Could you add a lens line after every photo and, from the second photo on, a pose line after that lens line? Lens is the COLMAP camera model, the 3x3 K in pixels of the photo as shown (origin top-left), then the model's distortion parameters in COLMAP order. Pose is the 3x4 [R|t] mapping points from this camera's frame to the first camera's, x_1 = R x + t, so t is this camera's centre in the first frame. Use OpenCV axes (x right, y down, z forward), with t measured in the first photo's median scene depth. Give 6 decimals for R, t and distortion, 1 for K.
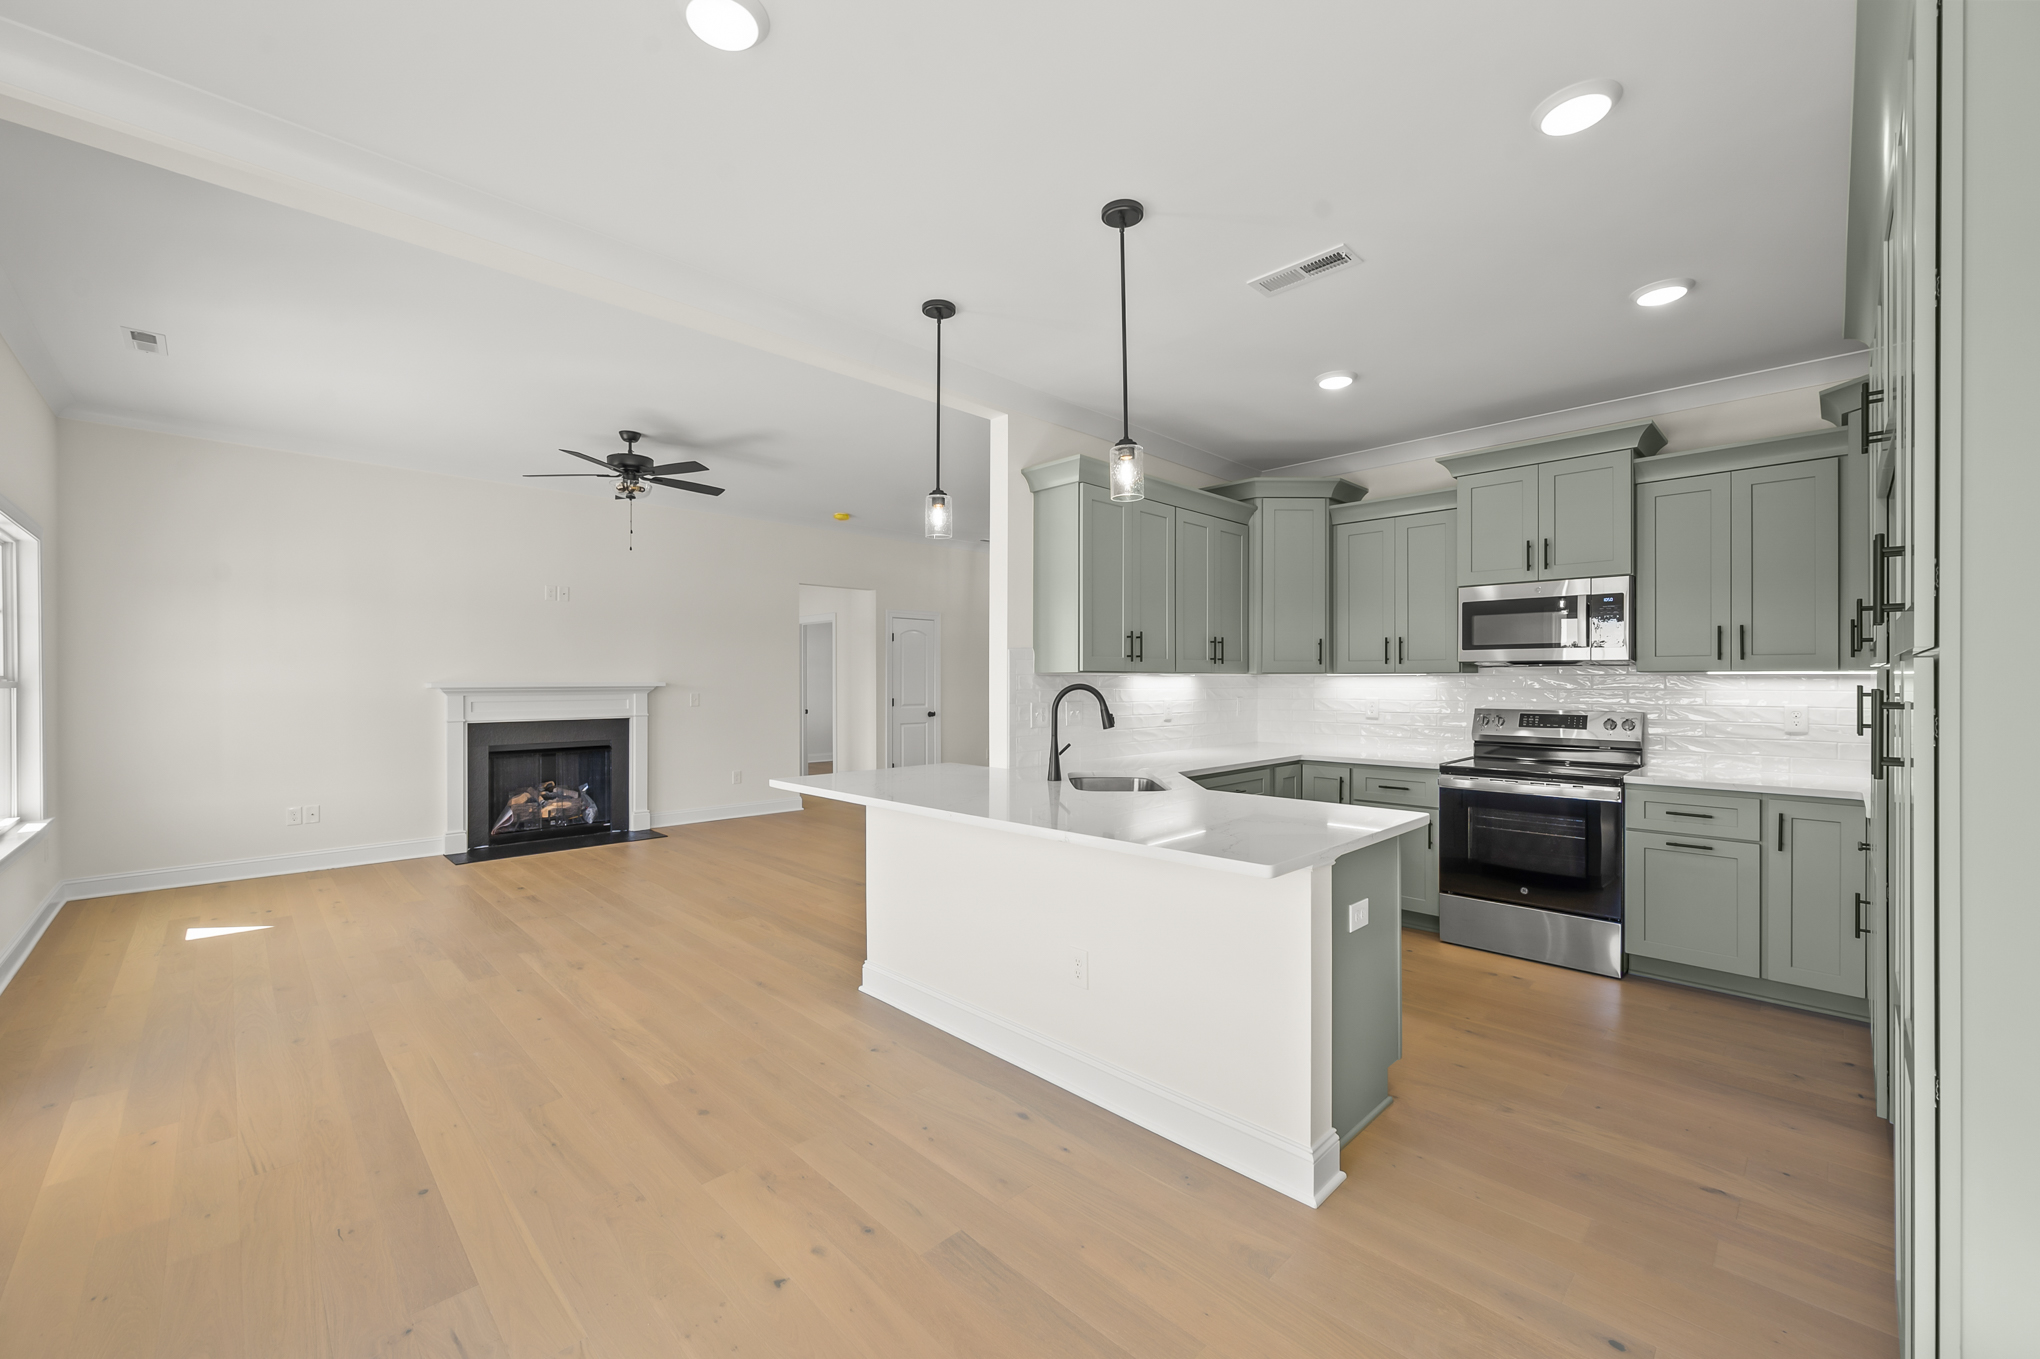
lens RADIAL K [[813.0, 0, 1020.2], [0, 813.0, 679.6], [0, 0, 1]] dist [-0.005420, 0.000744]
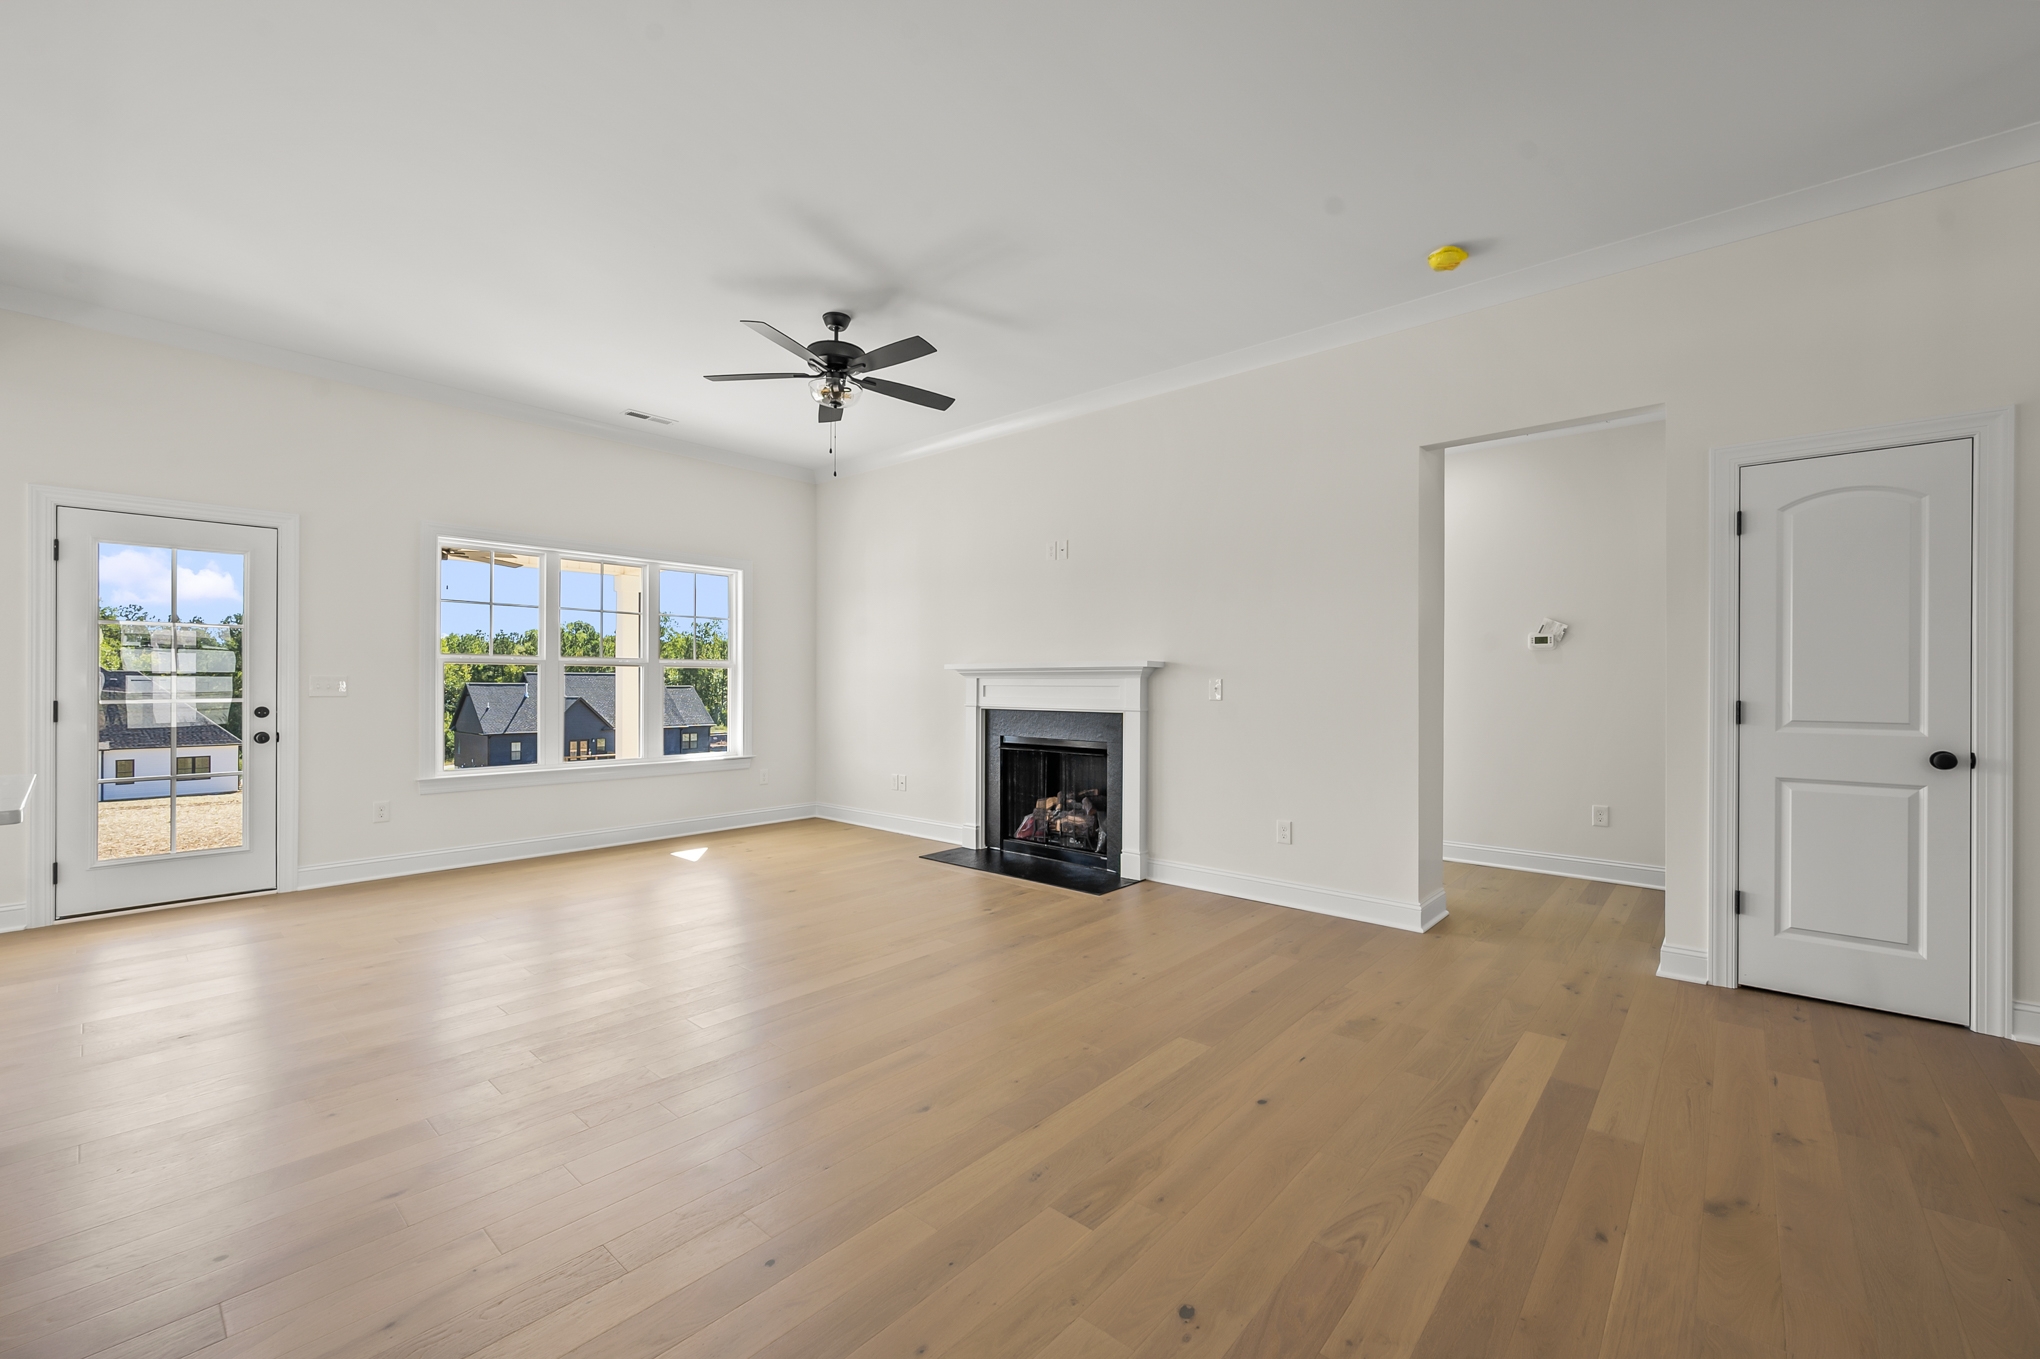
lens RADIAL K [[813.0, 0, 1020.9], [0, 813.0, 685.2], [0, 0, 1]] dist [-0.005420, 0.000744]
pose [[0.077545, 0.003942, -0.996981, 0.306720], [-0.004234, 0.999984, 0.003625, 0.031697], [0.996980, 0.003940, 0.077560, 1.274614]]
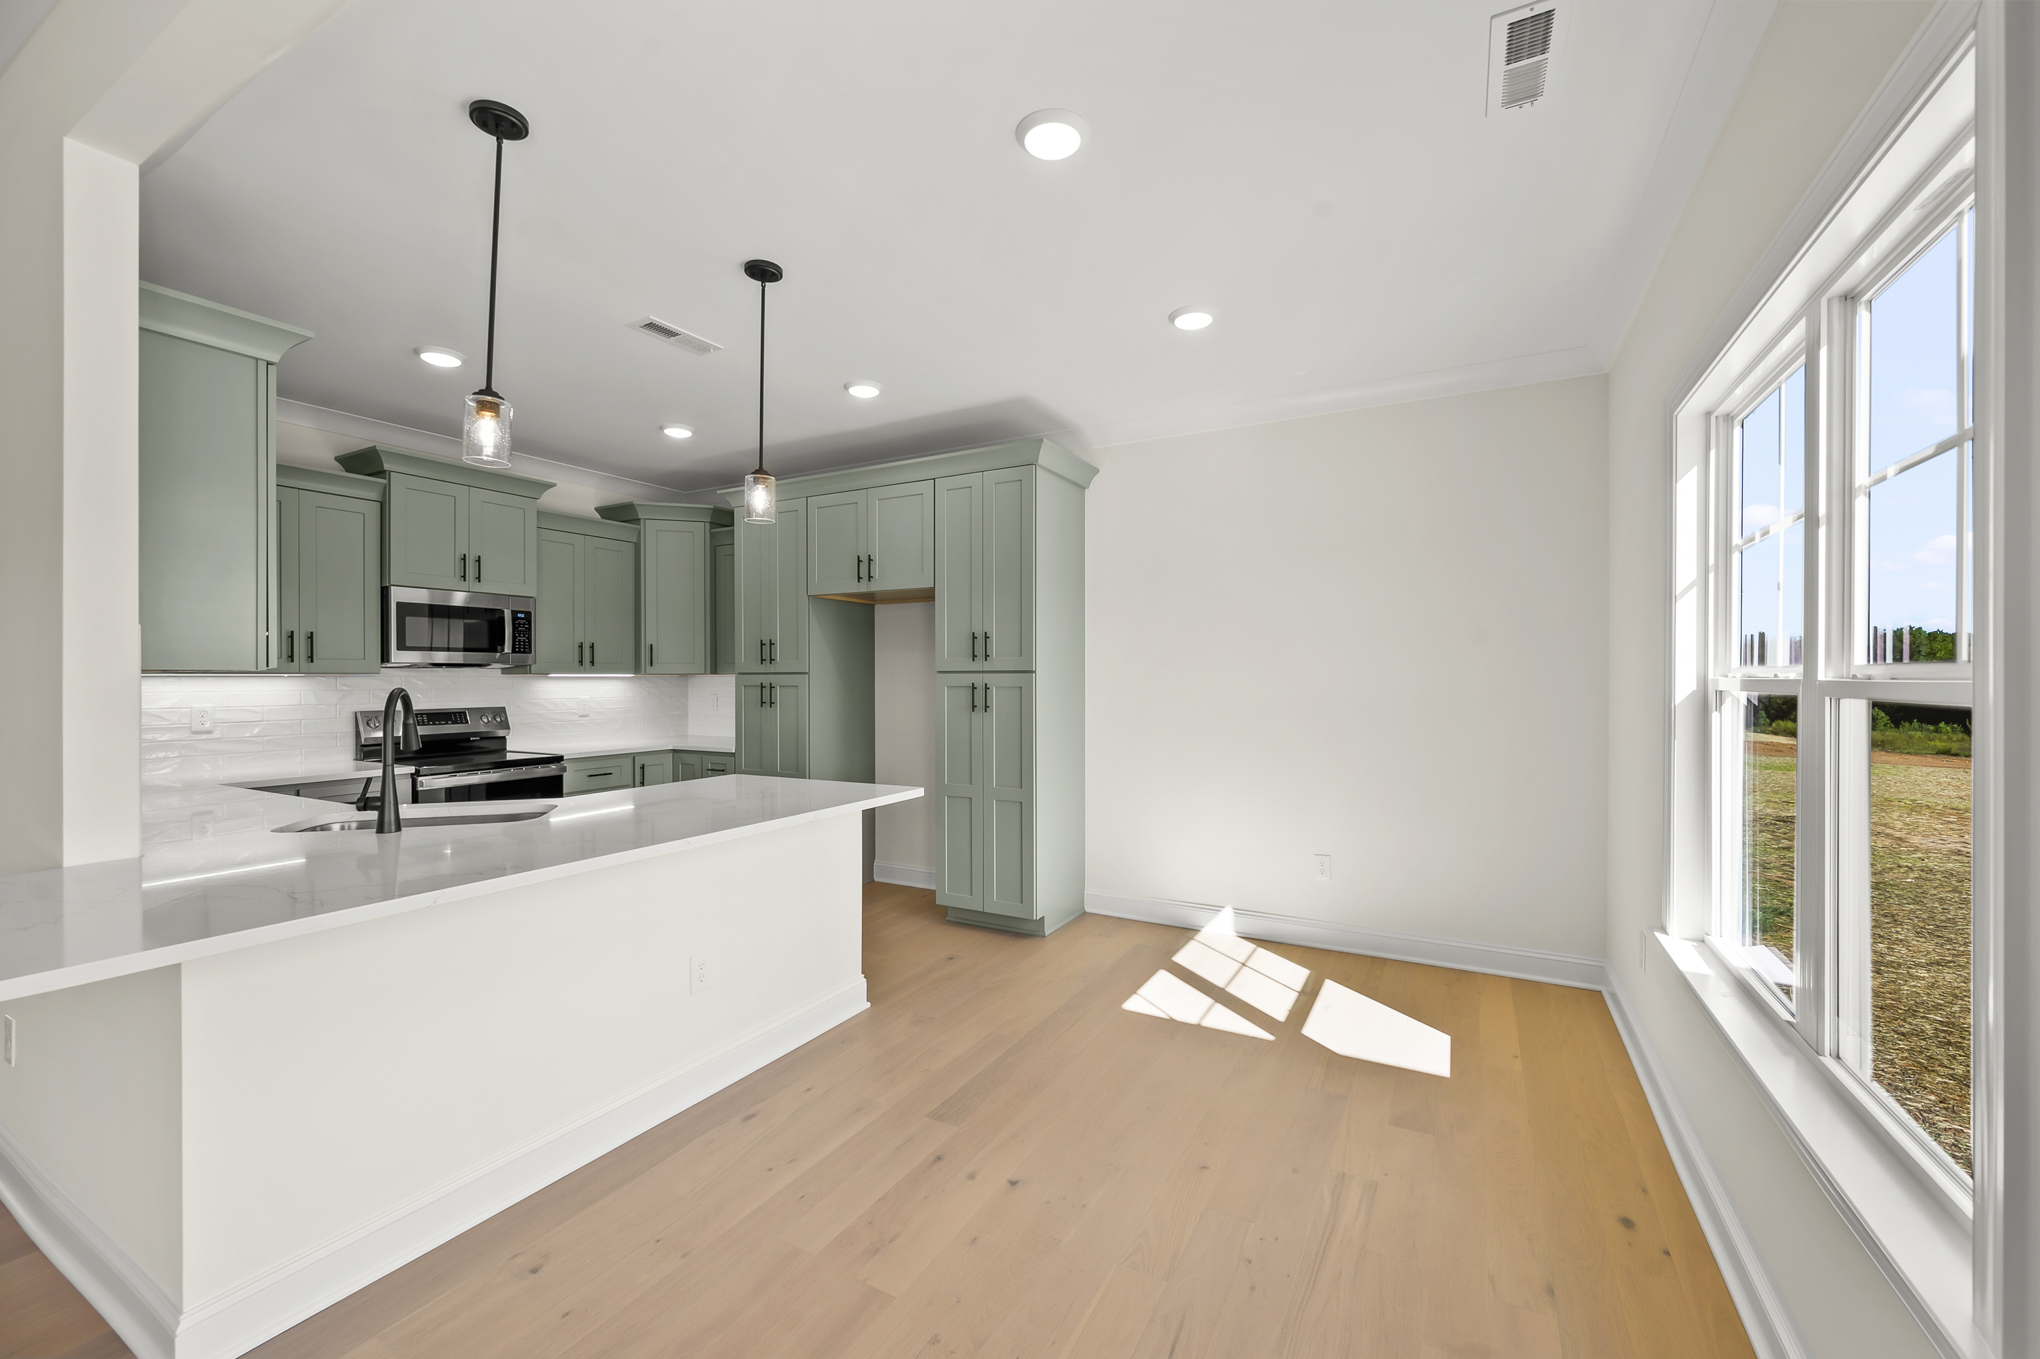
lens RADIAL K [[813.0, 0, 1025.6], [0, 813.0, 679.5], [0, 0, 1]] dist [-0.005420, 0.000744]
pose [[-0.291049, -0.002039, 0.956706, -0.541791], [0.003344, 0.999989, 0.003148, -0.001833], [-0.956702, 0.004115, -0.291039, 0.496531]]
